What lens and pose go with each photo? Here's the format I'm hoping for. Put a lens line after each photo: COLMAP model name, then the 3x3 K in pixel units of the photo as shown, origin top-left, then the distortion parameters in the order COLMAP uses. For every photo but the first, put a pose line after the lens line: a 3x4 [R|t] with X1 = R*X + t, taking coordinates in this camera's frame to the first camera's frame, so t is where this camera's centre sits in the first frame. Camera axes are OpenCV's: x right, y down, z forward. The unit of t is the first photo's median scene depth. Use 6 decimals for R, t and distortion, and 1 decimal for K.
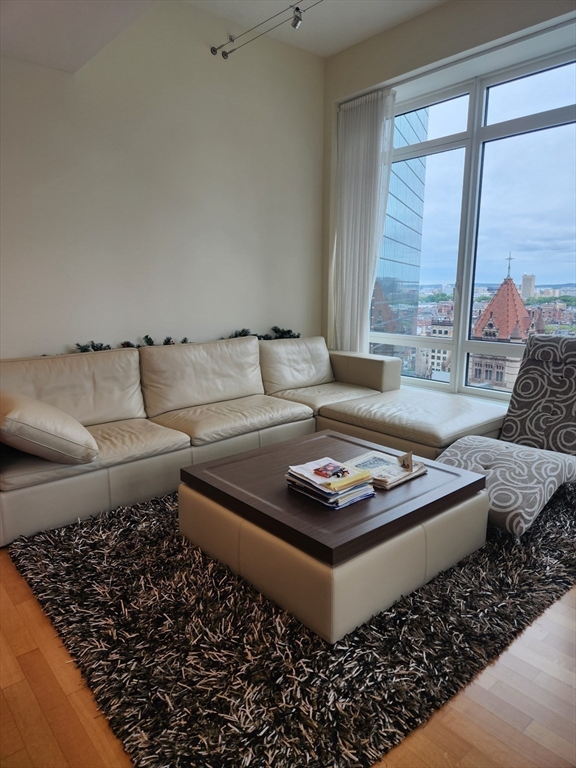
lens RADIAL K [[514.8, 0, 291.3], [0, 514.8, 378.4], [0, 0, 1]] dist [0.070302, -0.065020]
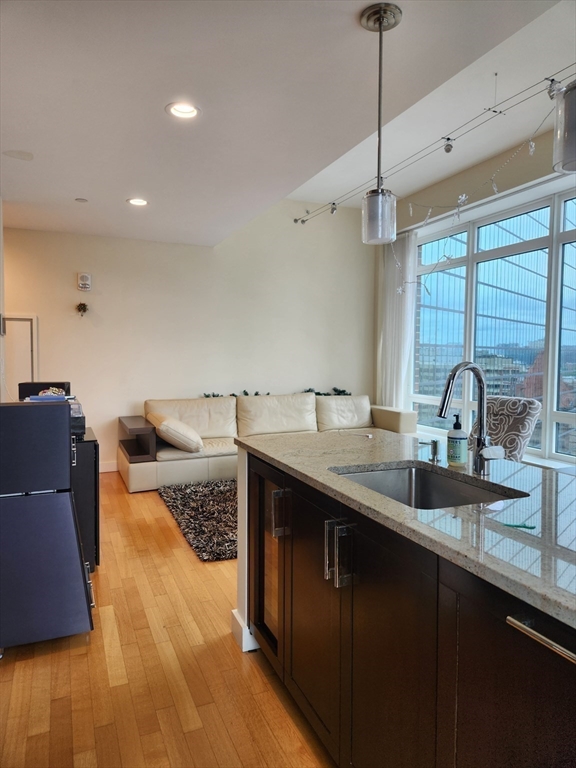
lens RADIAL K [[514.8, 0, 278.8], [0, 514.8, 375.4], [0, 0, 1]] dist [0.070302, -0.065020]
pose [[0.950412, 0.017062, -0.310527, 0.328885], [-0.059270, 0.990130, -0.126999, 0.072357], [0.305295, 0.139107, 0.942043, -0.509094]]
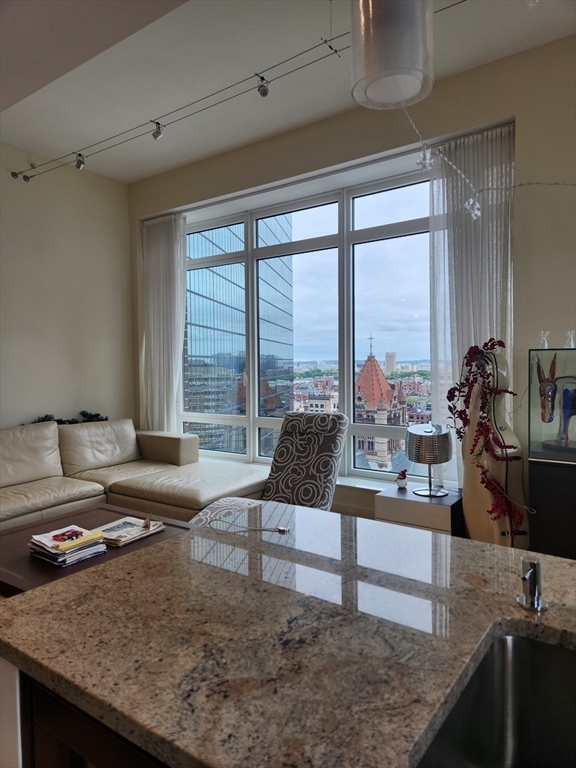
lens RADIAL K [[514.8, 0, 301.1], [0, 514.8, 377.0], [0, 0, 1]] dist [0.070302, -0.065020]
pose [[0.968798, -0.019956, 0.247048, 0.173471], [0.056830, 0.988083, -0.143044, 0.011970], [-0.241249, 0.152620, 0.958387, -0.189949]]
